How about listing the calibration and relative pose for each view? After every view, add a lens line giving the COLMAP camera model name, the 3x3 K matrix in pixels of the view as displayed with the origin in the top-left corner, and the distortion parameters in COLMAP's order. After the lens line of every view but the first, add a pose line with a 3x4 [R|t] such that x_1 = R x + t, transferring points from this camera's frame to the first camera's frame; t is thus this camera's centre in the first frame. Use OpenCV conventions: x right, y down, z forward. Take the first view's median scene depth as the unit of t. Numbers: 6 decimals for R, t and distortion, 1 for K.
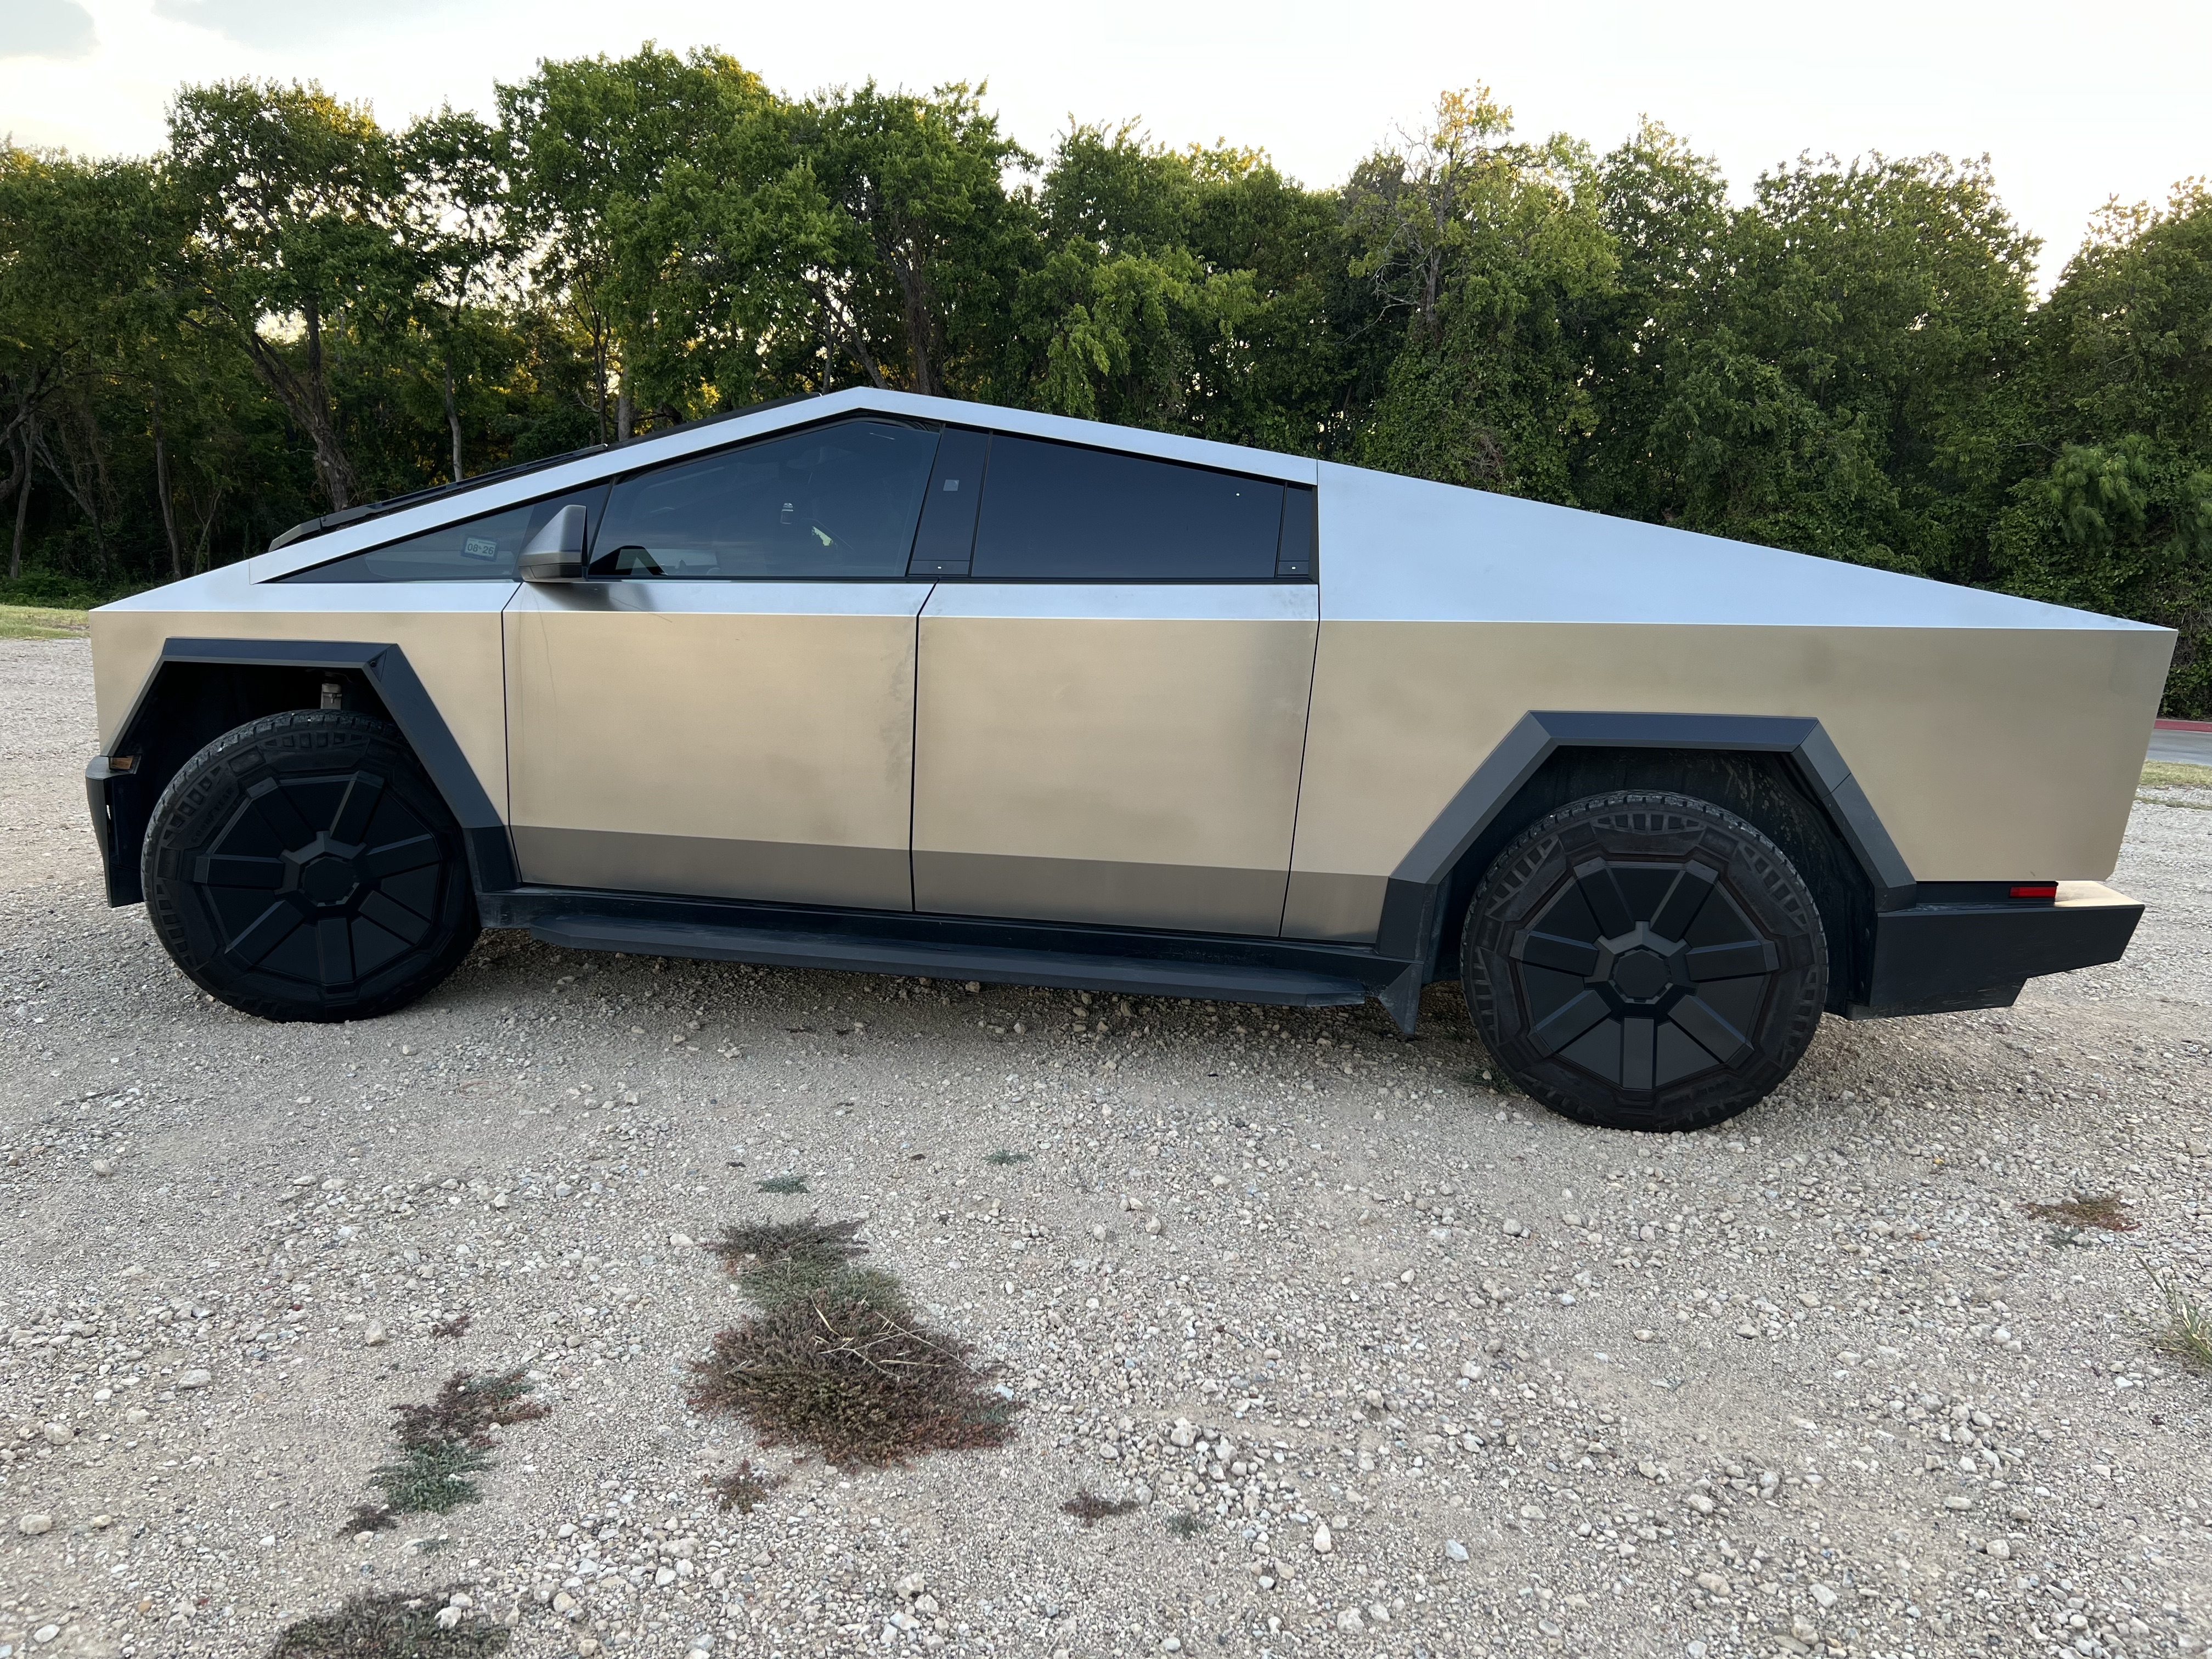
lens RADIAL K [[1746.9, 0, 1107.8], [0, 1746.9, 836.2], [0, 0, 1]] dist [0.031487, -0.016120]
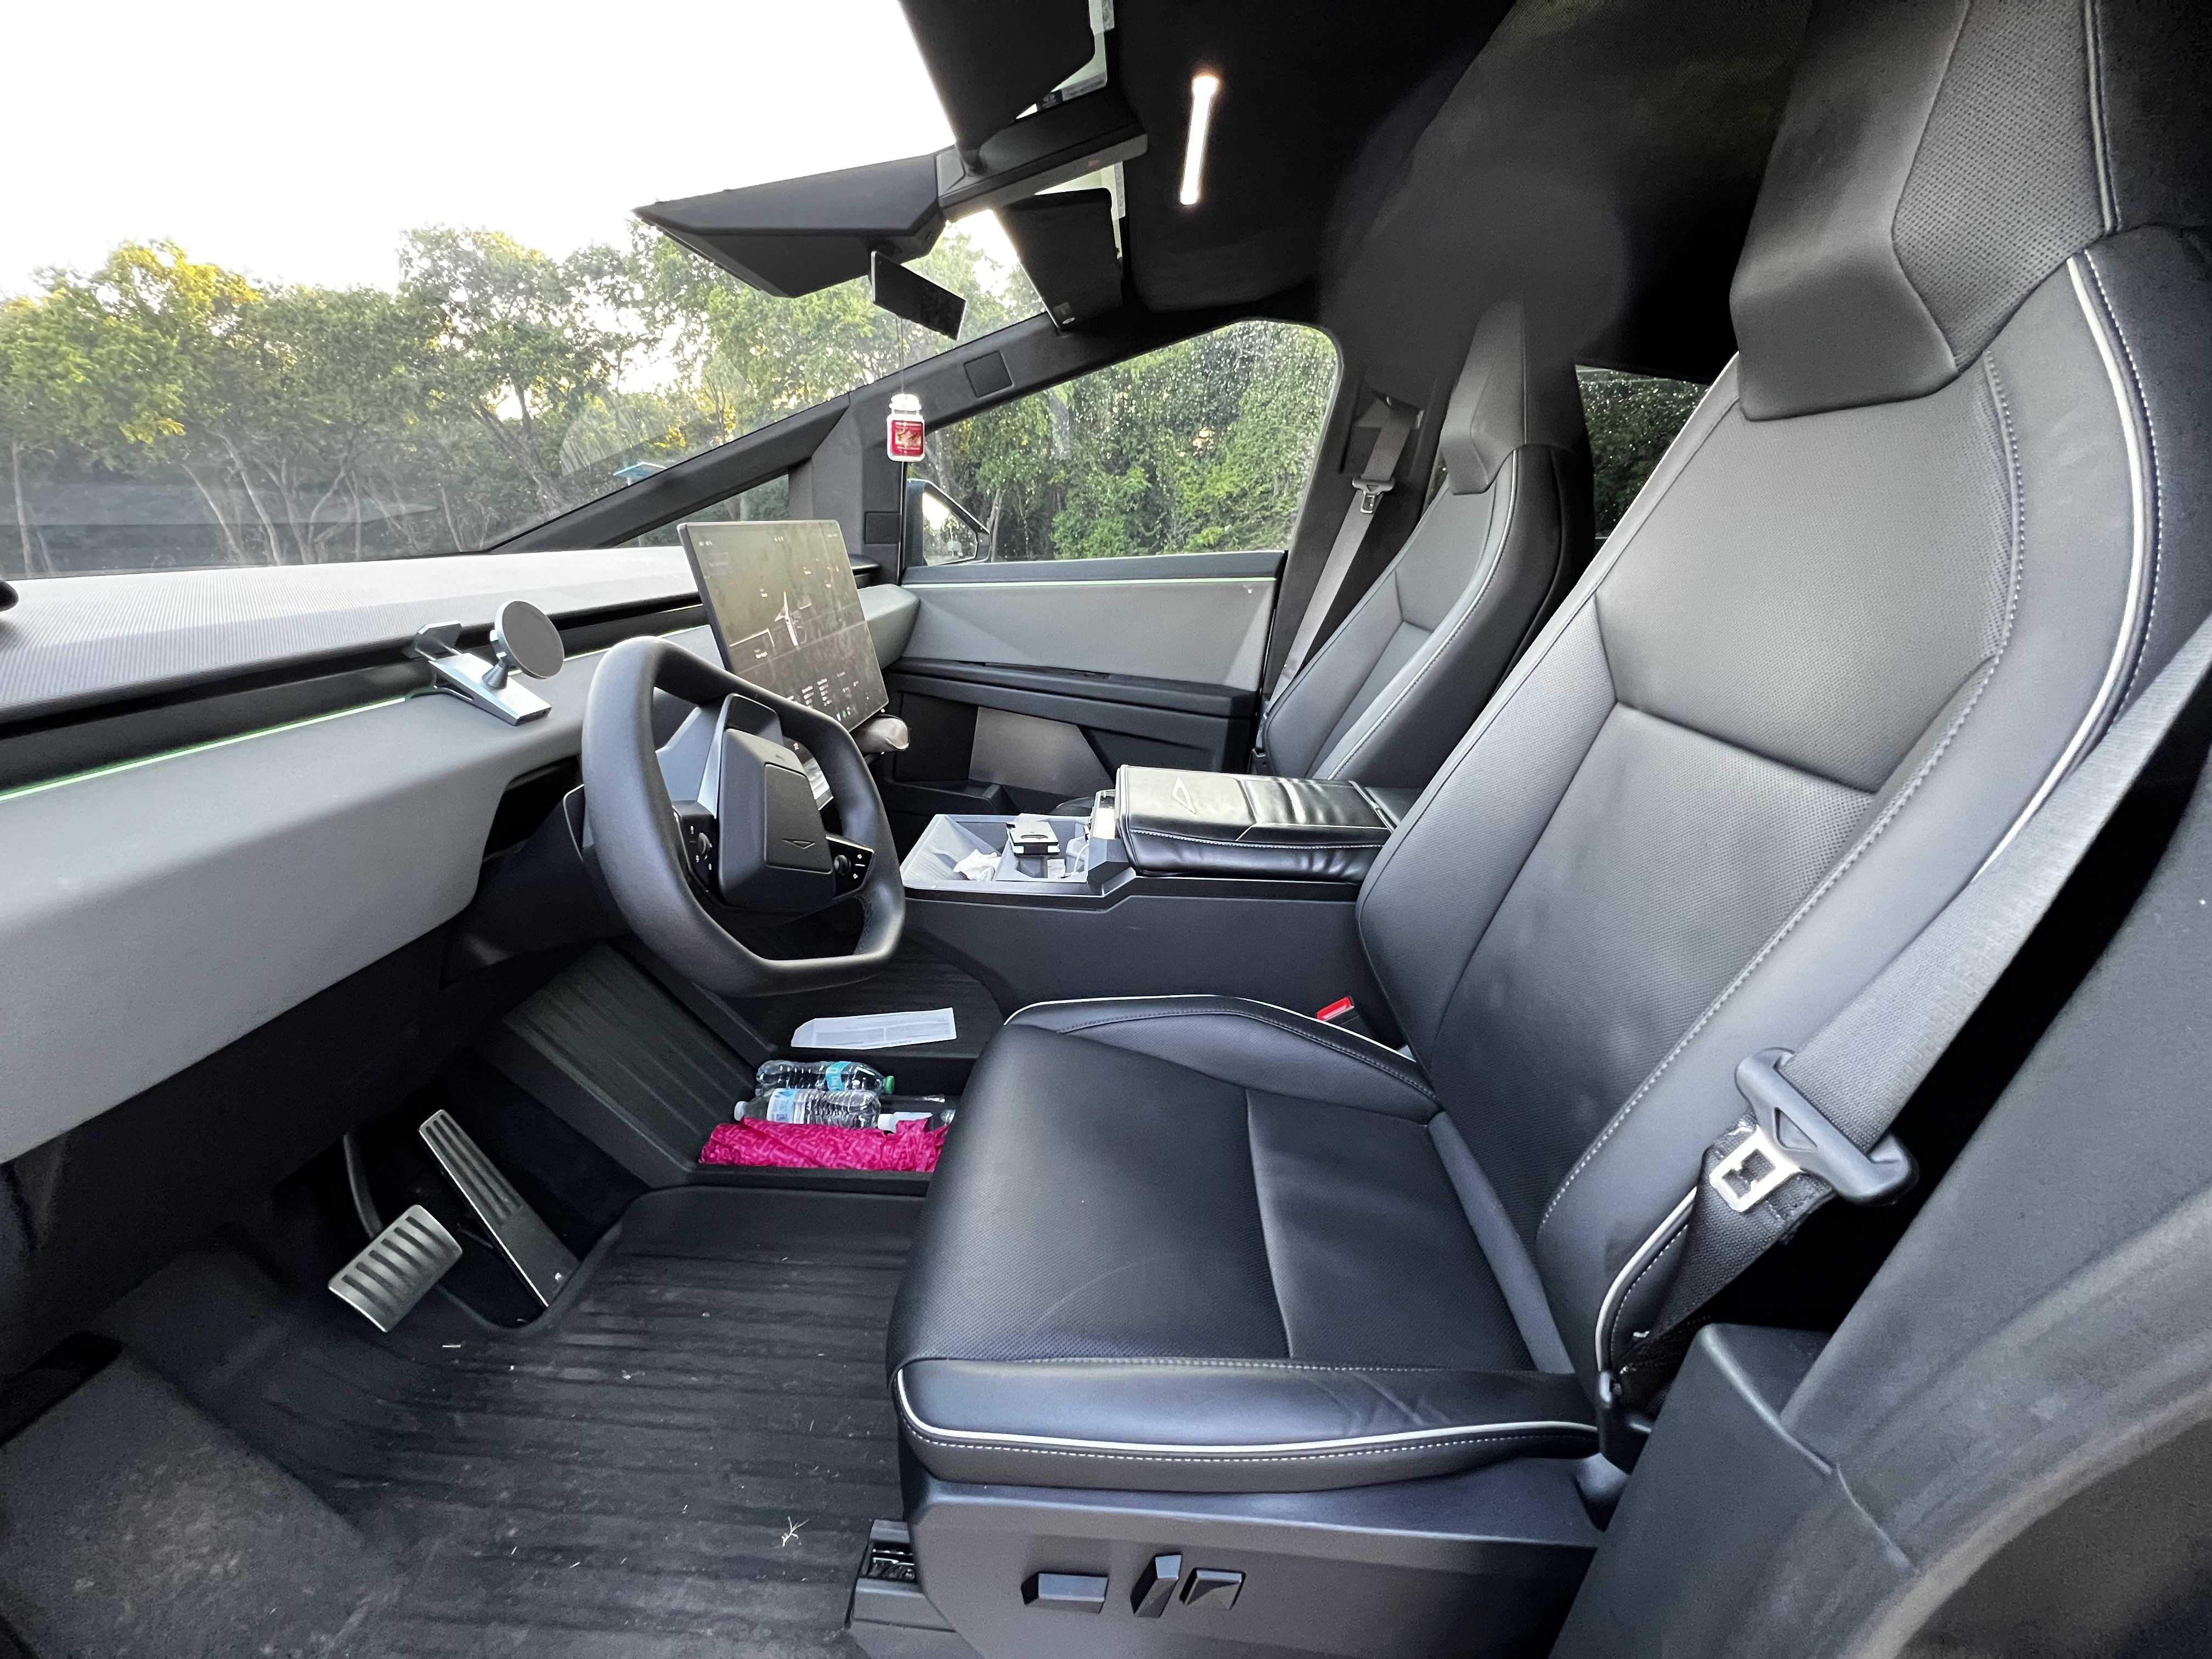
lens RADIAL K [[882.4, 0, 1100.2], [0, 882.4, 825.1], [0, 0, 1]] dist [0.002272, 0.000353]
pose [[0.995129, -0.065923, 0.073300, -0.040033], [0.053939, 0.986457, 0.154895, -0.022120], [-0.082519, -0.150187, 0.985208, 0.165771]]
